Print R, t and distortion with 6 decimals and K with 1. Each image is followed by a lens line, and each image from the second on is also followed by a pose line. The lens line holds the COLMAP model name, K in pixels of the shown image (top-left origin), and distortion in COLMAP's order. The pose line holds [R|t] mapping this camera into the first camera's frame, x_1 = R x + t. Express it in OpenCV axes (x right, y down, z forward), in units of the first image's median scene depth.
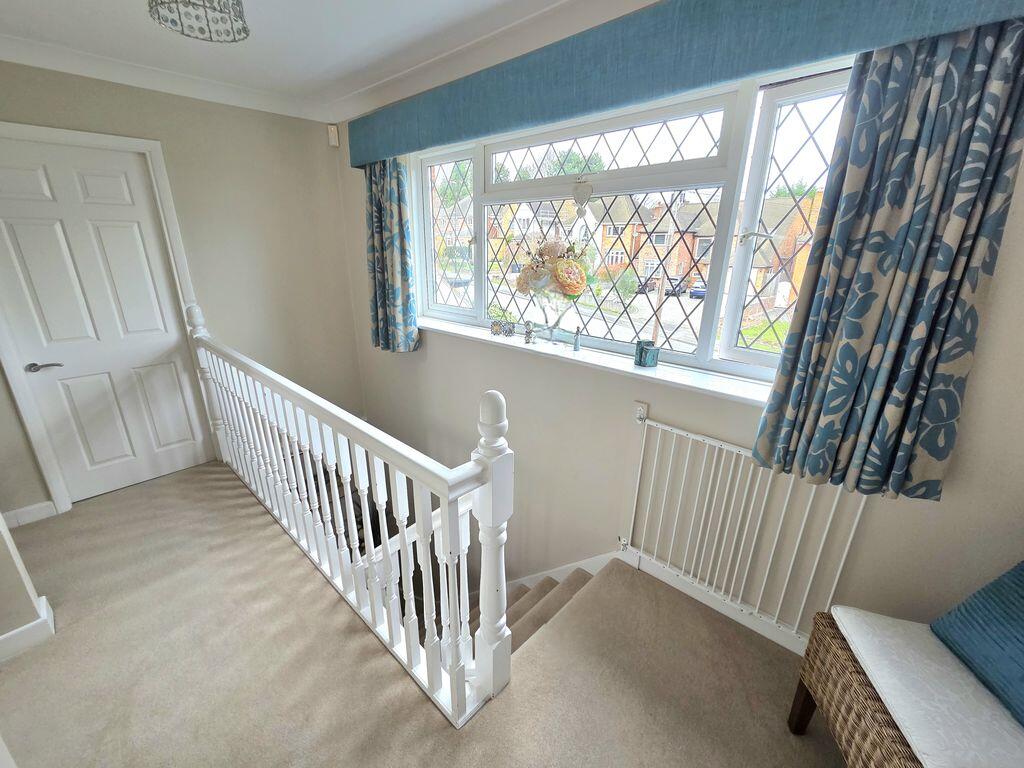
lens RADIAL K [[425.2, 0, 506.5], [0, 425.2, 384.1], [0, 0, 1]] dist [0.005881, -0.005010]
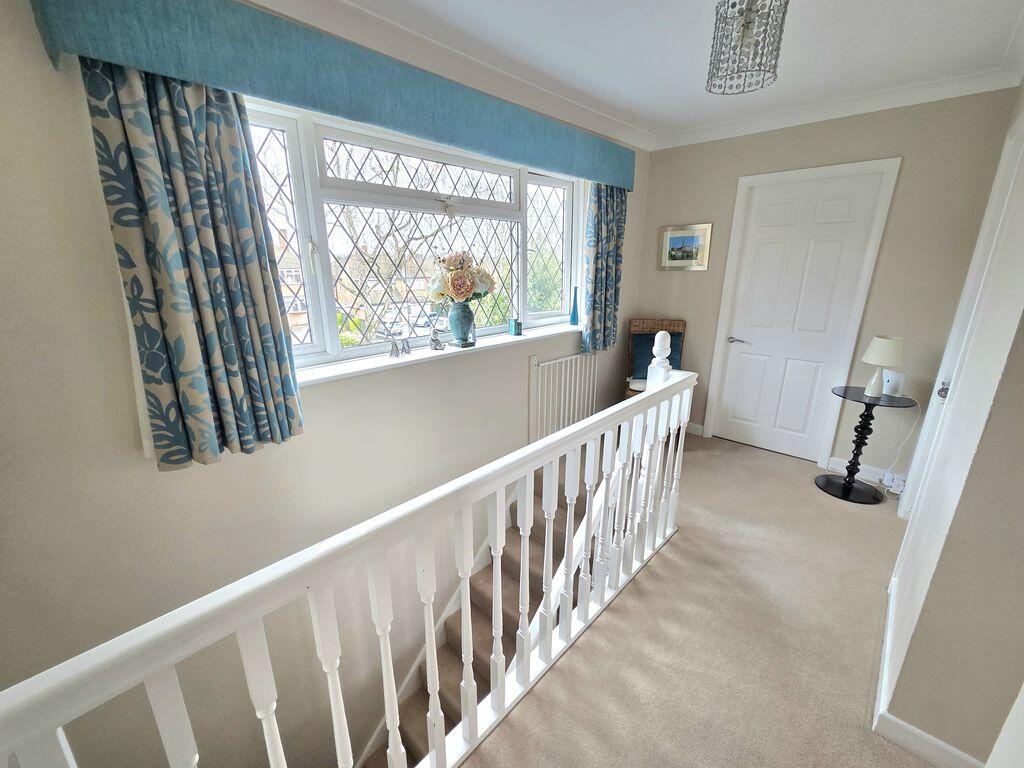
lens RADIAL K [[425.2, 0, 506.5], [0, 425.2, 384.1], [0, 0, 1]] dist [0.005881, -0.005010]
pose [[-0.000915, -0.285065, 0.958508, -1.198099], [0.312861, 0.910308, 0.271029, -0.314106], [-0.949799, 0.300127, 0.088353, 0.989051]]
